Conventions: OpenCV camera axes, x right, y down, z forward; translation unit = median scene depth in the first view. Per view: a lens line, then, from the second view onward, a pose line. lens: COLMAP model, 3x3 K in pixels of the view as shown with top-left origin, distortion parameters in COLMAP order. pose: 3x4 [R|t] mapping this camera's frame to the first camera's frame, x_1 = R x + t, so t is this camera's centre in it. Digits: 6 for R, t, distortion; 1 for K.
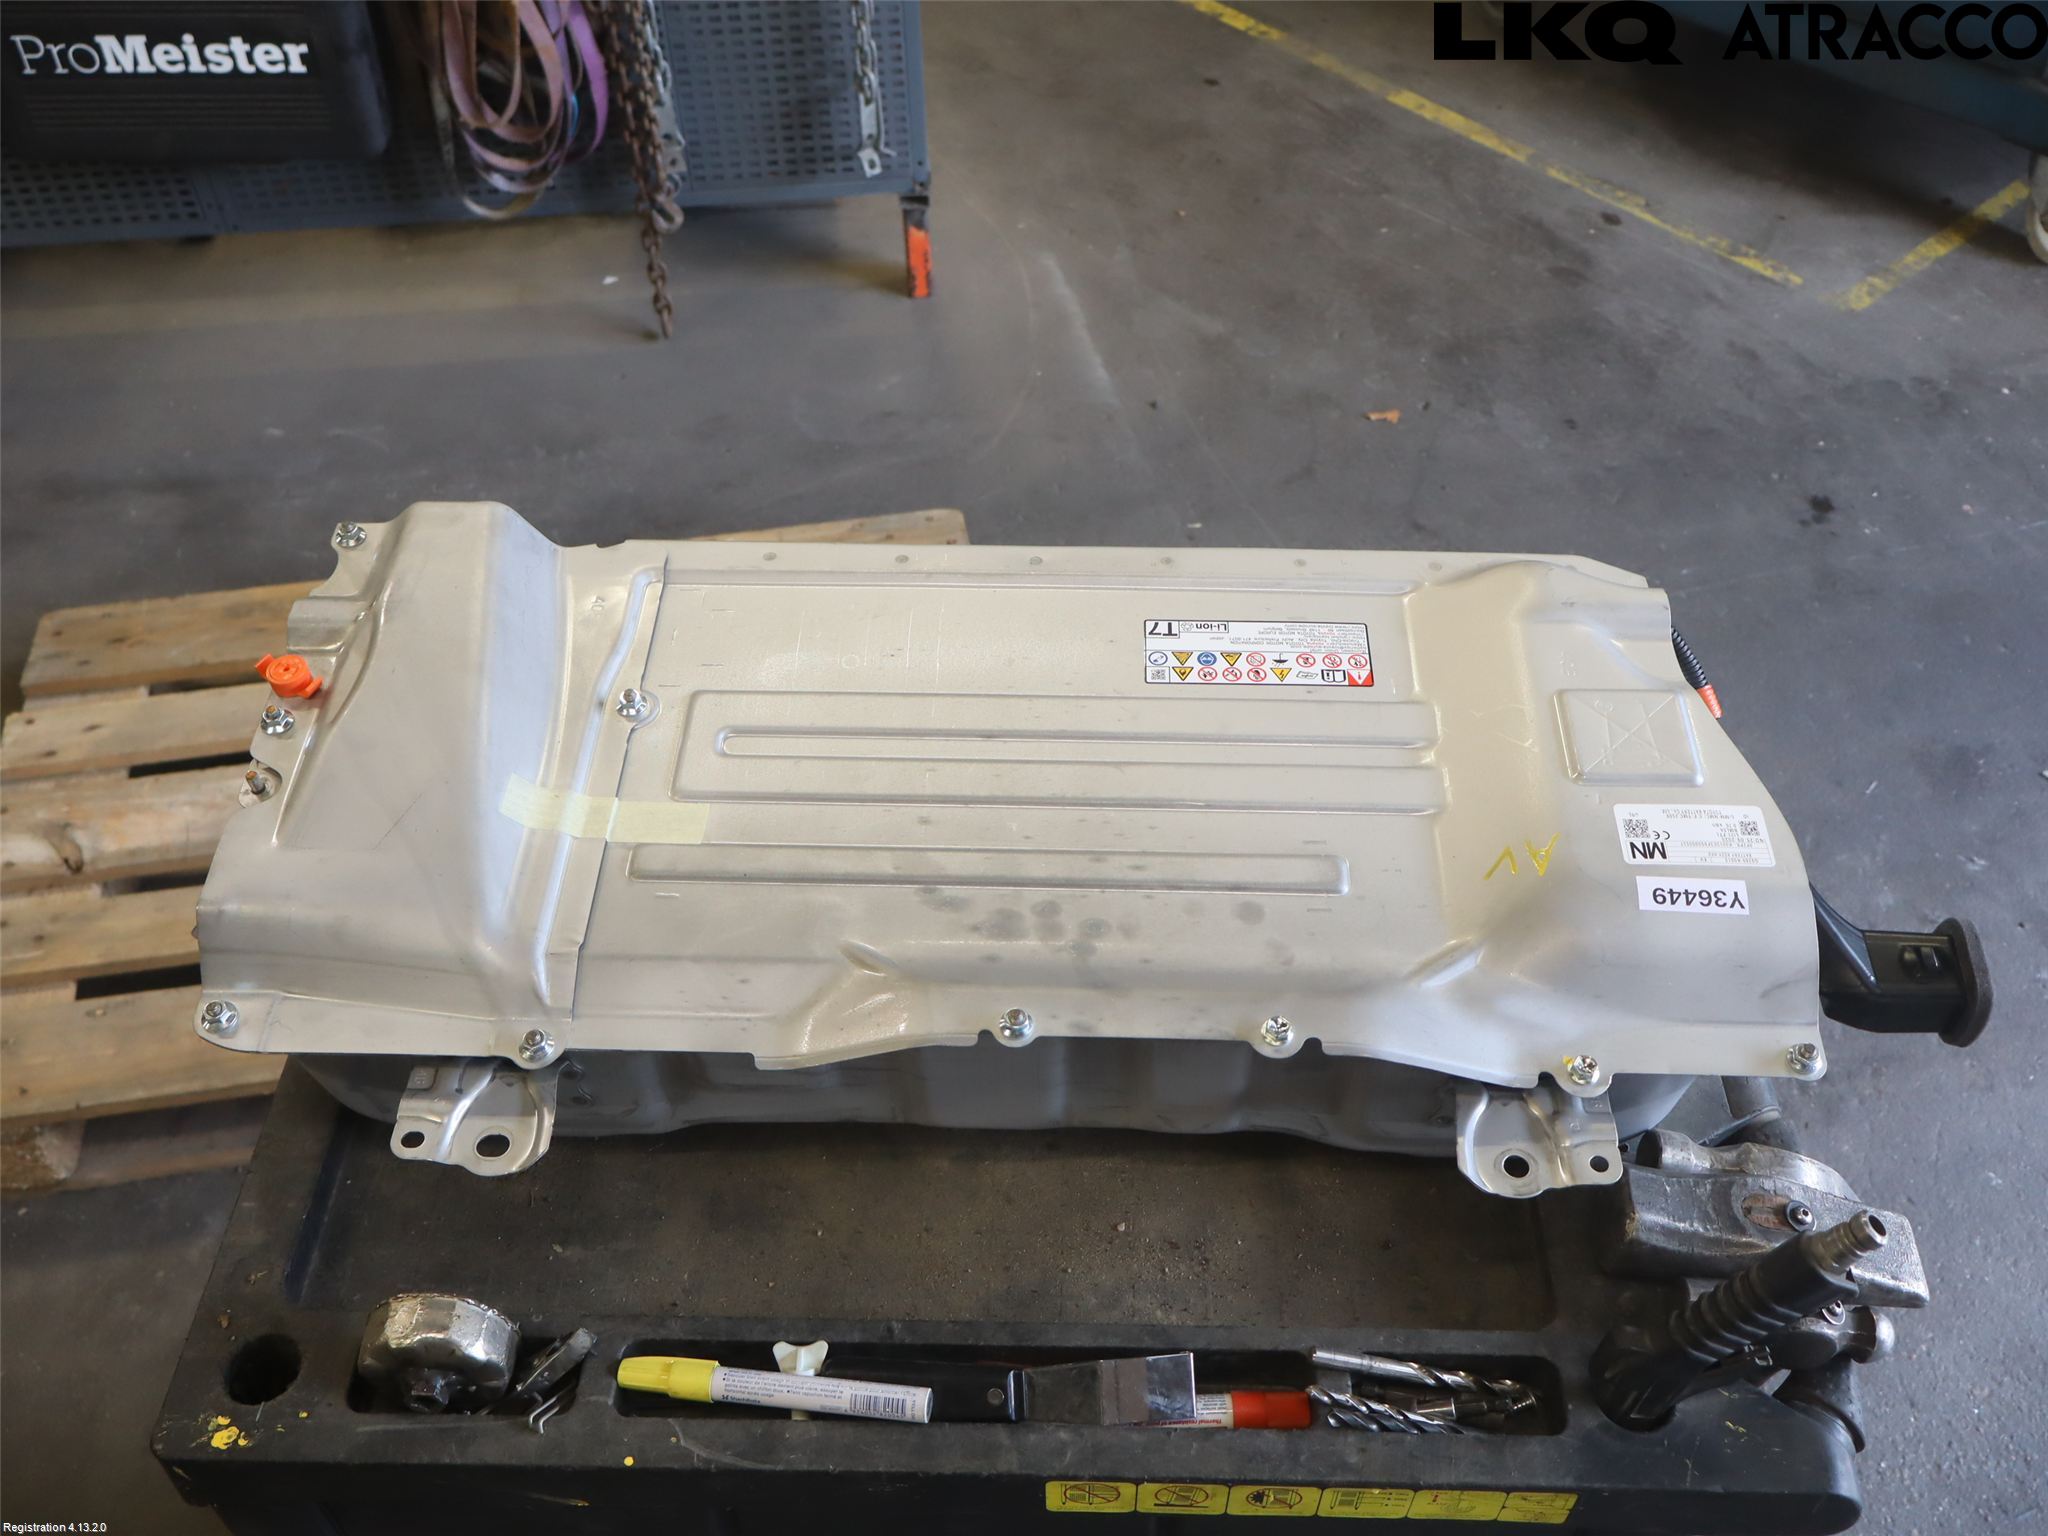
lens RADIAL K [[1910.0, 0, 1035.6], [0, 1910.0, 766.7], [0, 0, 1]] dist [-0.002895, 0.000000]
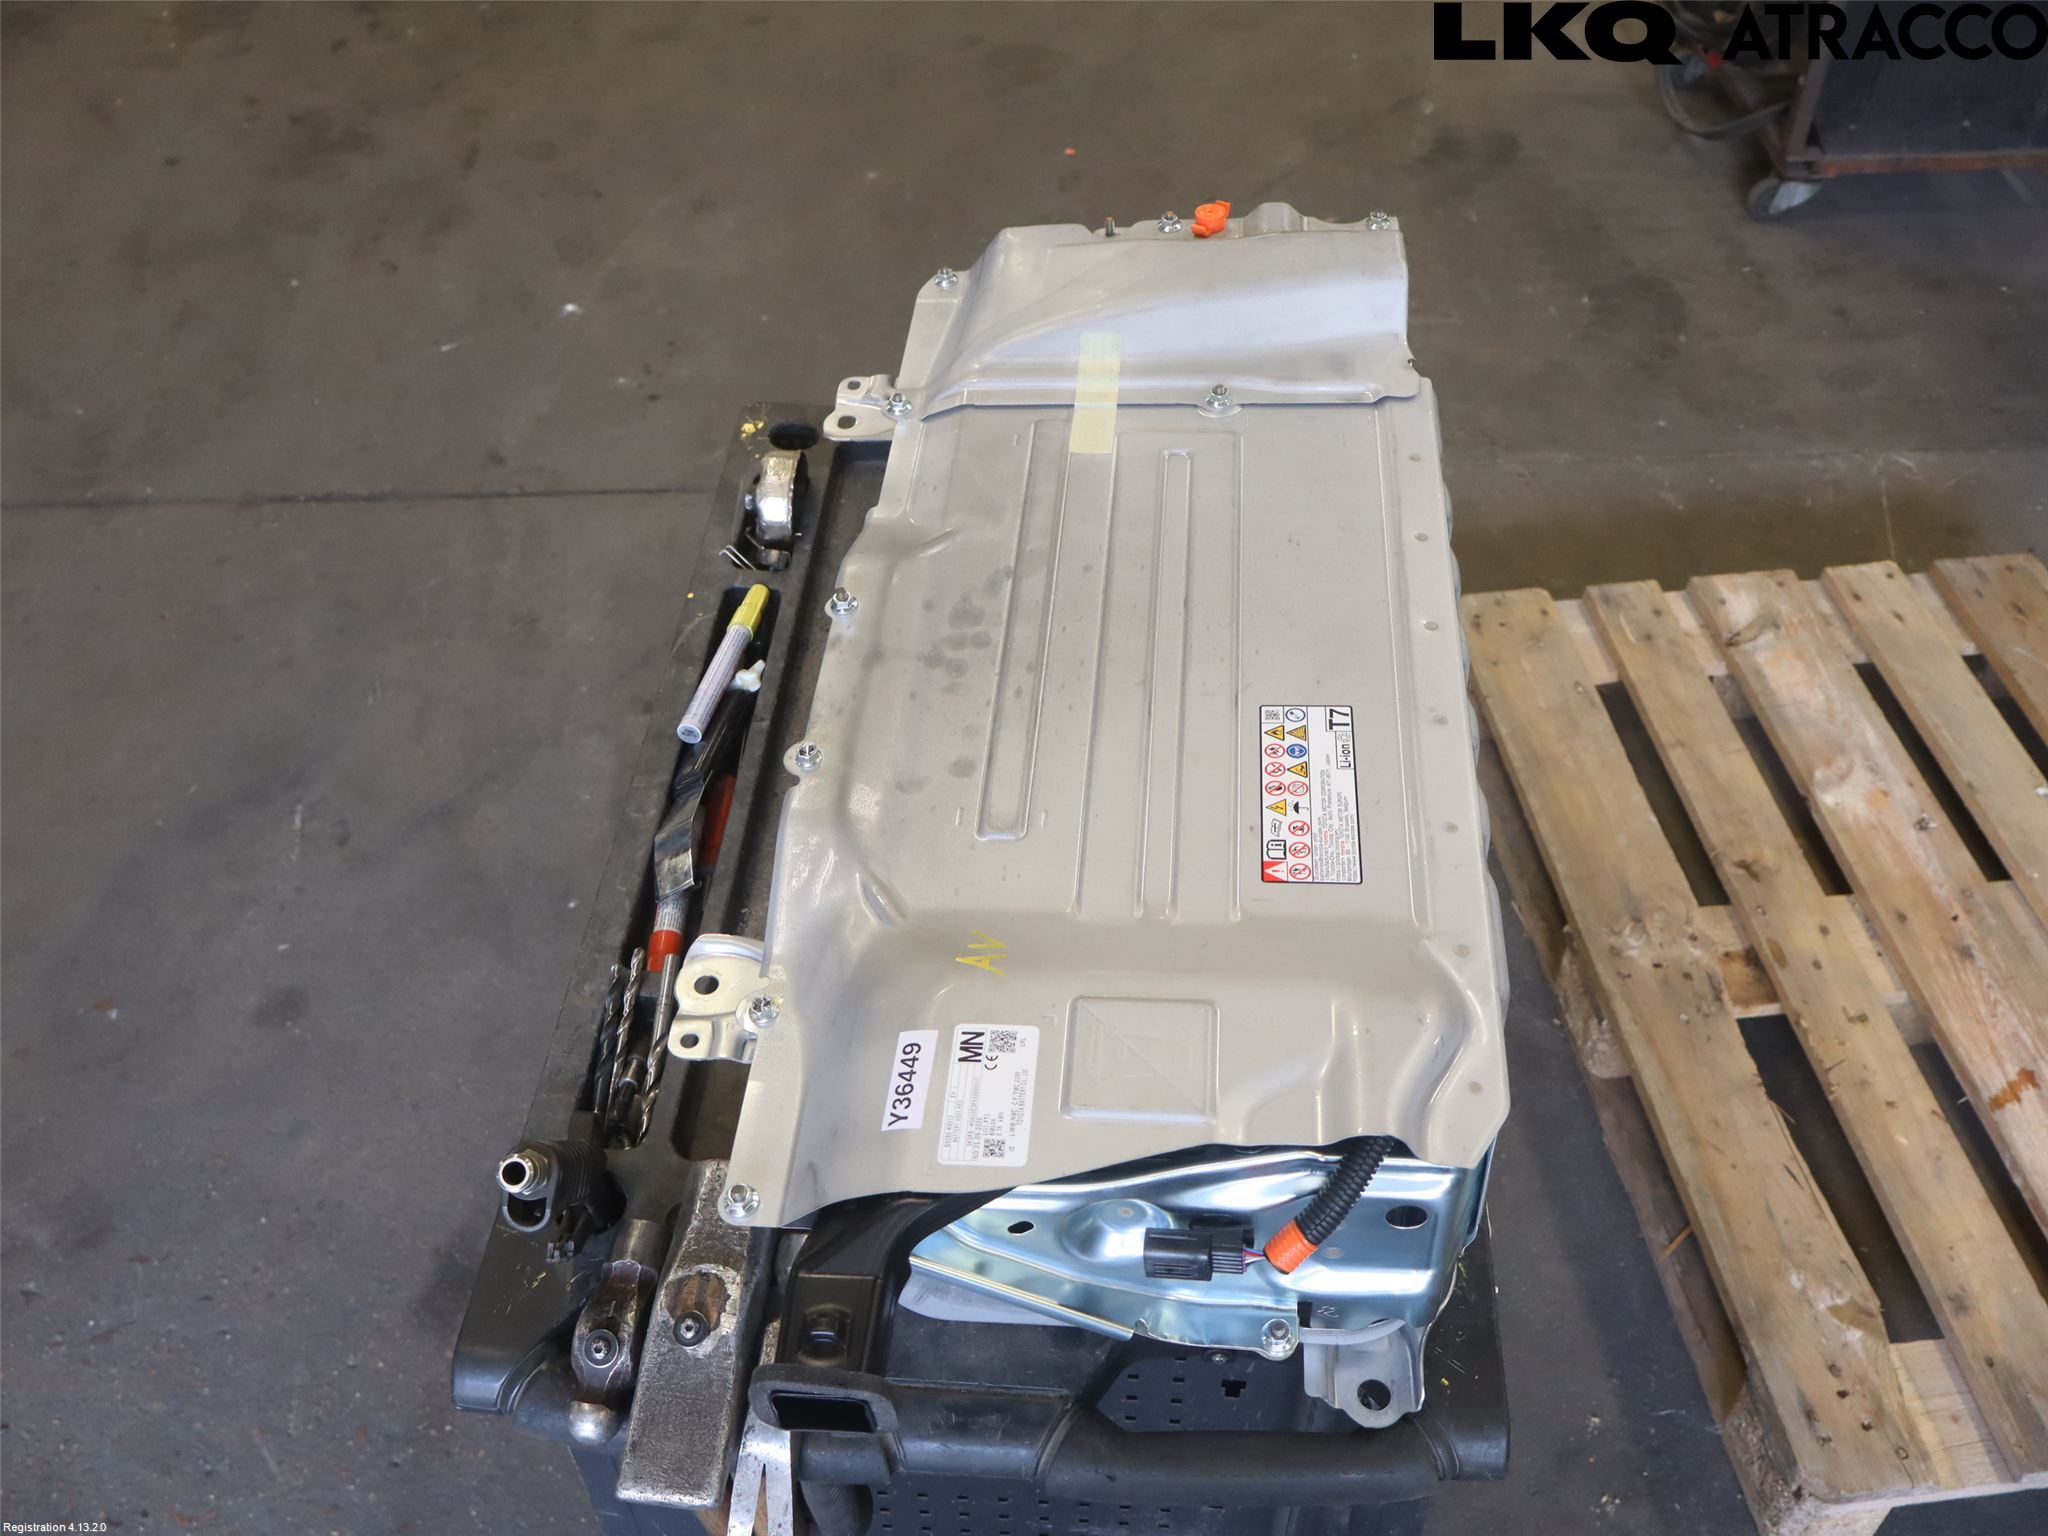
lens RADIAL K [[1910.0, 0, 1027.7], [0, 1910.0, 771.0], [0, 0, 1]] dist [-0.002895, 0.000000]
pose [[-0.046759, 0.721788, -0.690533, 0.766738], [-0.718259, 0.456125, 0.525408, -0.459434], [0.694203, 0.520549, 0.497103, 0.454397]]
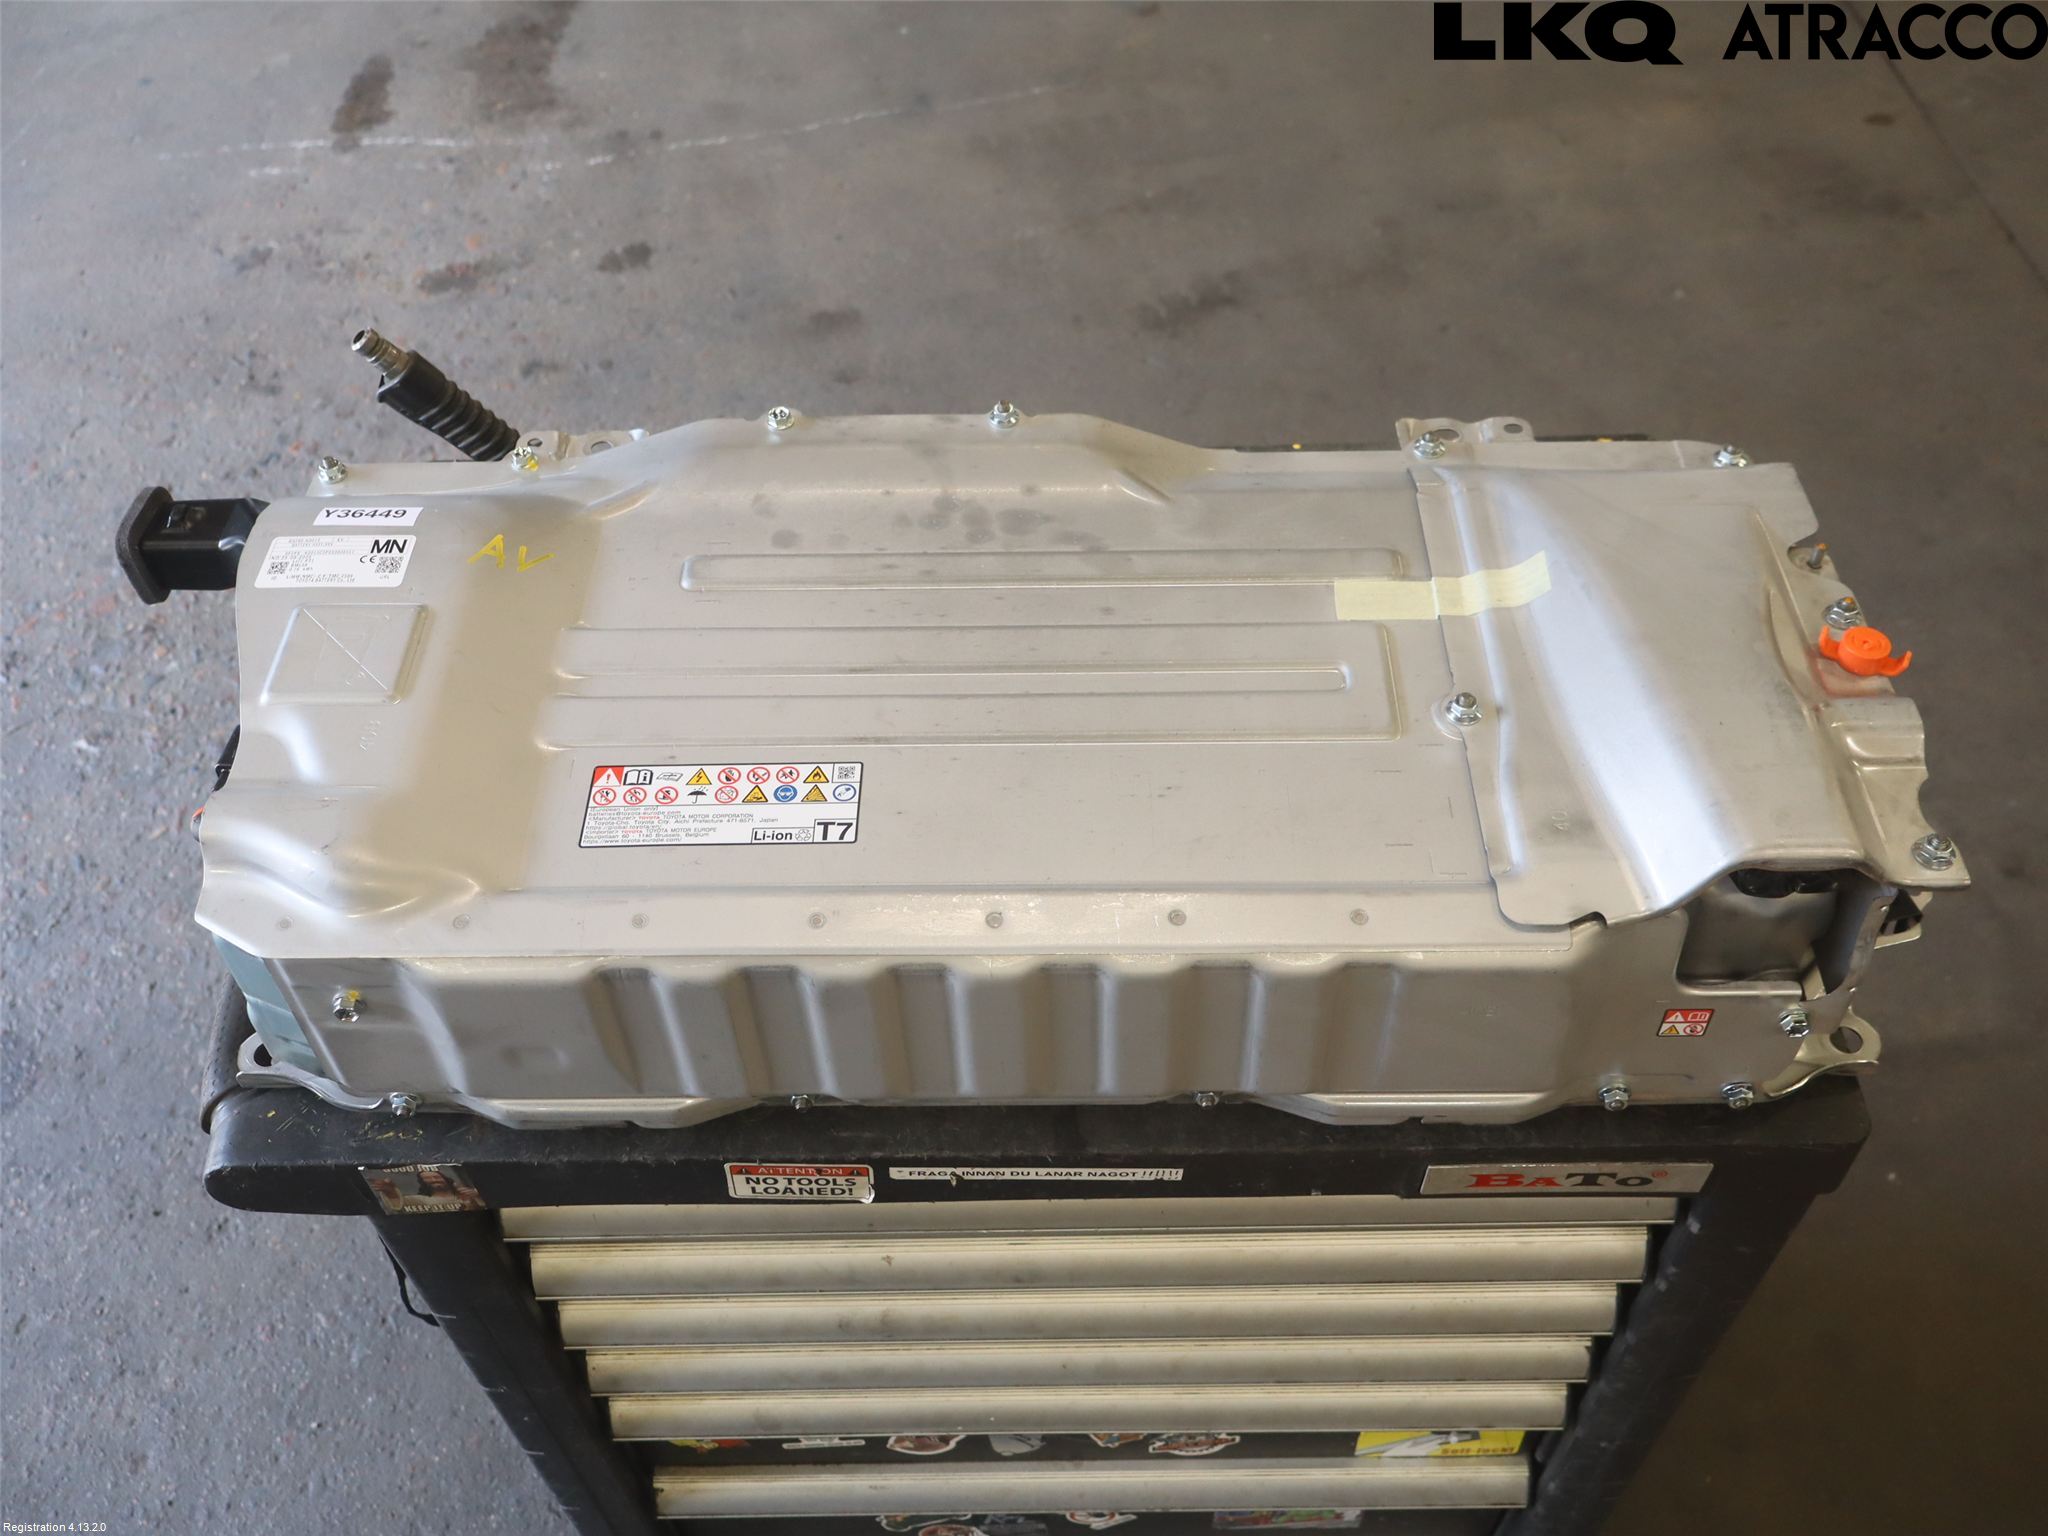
lens RADIAL K [[1910.0, 0, 1026.1], [0, 1910.0, 772.4], [0, 0, 1]] dist [-0.002895, 0.000000]
pose [[-0.998856, 0.043913, 0.018952, -0.030476], [0.012764, -0.137147, 0.990468, -0.886150], [0.046094, 0.989577, 0.136430, 0.900357]]
